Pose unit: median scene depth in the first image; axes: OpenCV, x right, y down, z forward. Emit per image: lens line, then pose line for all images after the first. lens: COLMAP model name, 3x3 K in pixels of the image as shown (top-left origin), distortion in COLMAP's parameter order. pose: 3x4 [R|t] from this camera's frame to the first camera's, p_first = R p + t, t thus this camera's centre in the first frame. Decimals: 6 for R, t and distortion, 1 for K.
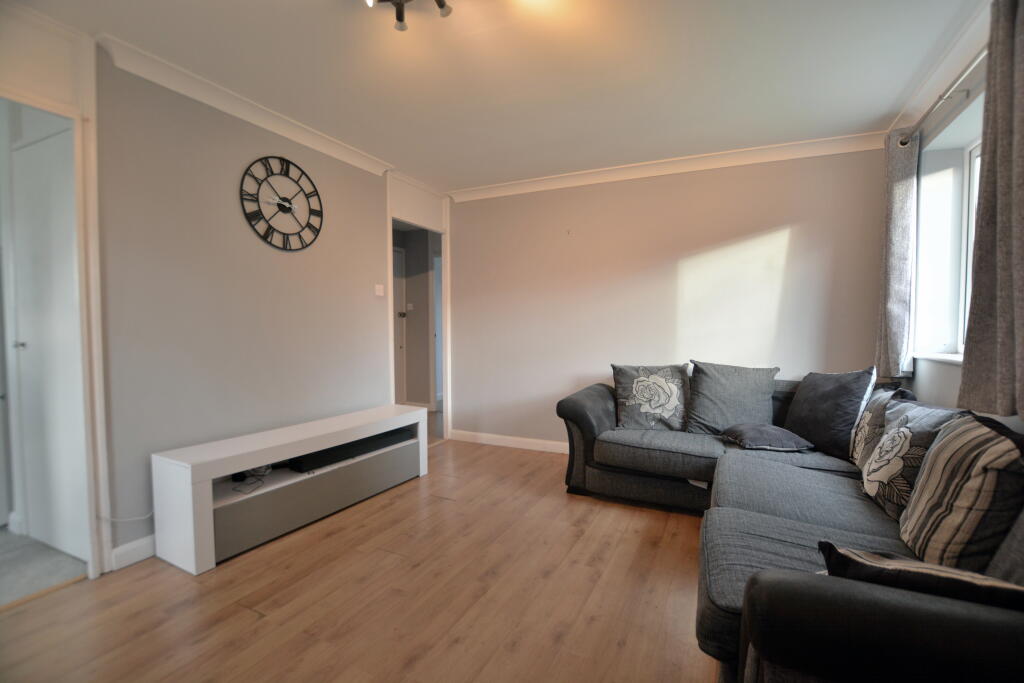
lens RADIAL K [[451.6, 0, 525.1], [0, 451.6, 346.2], [0, 0, 1]] dist [-0.025065, 0.000147]
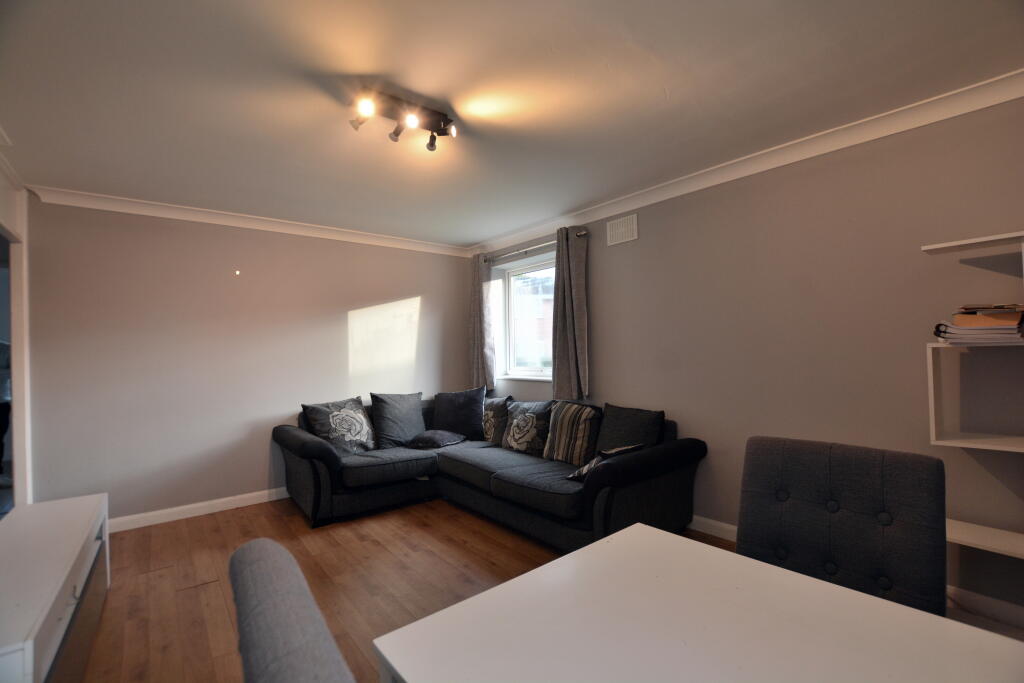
lens RADIAL K [[451.6, 0, 525.1], [0, 451.6, 346.2], [0, 0, 1]] dist [-0.025065, 0.000147]
pose [[0.424245, -0.004699, 0.905535, -0.635839], [0.061286, 0.997843, -0.023535, -0.046923], [-0.903471, 0.065481, 0.423618, 0.070911]]
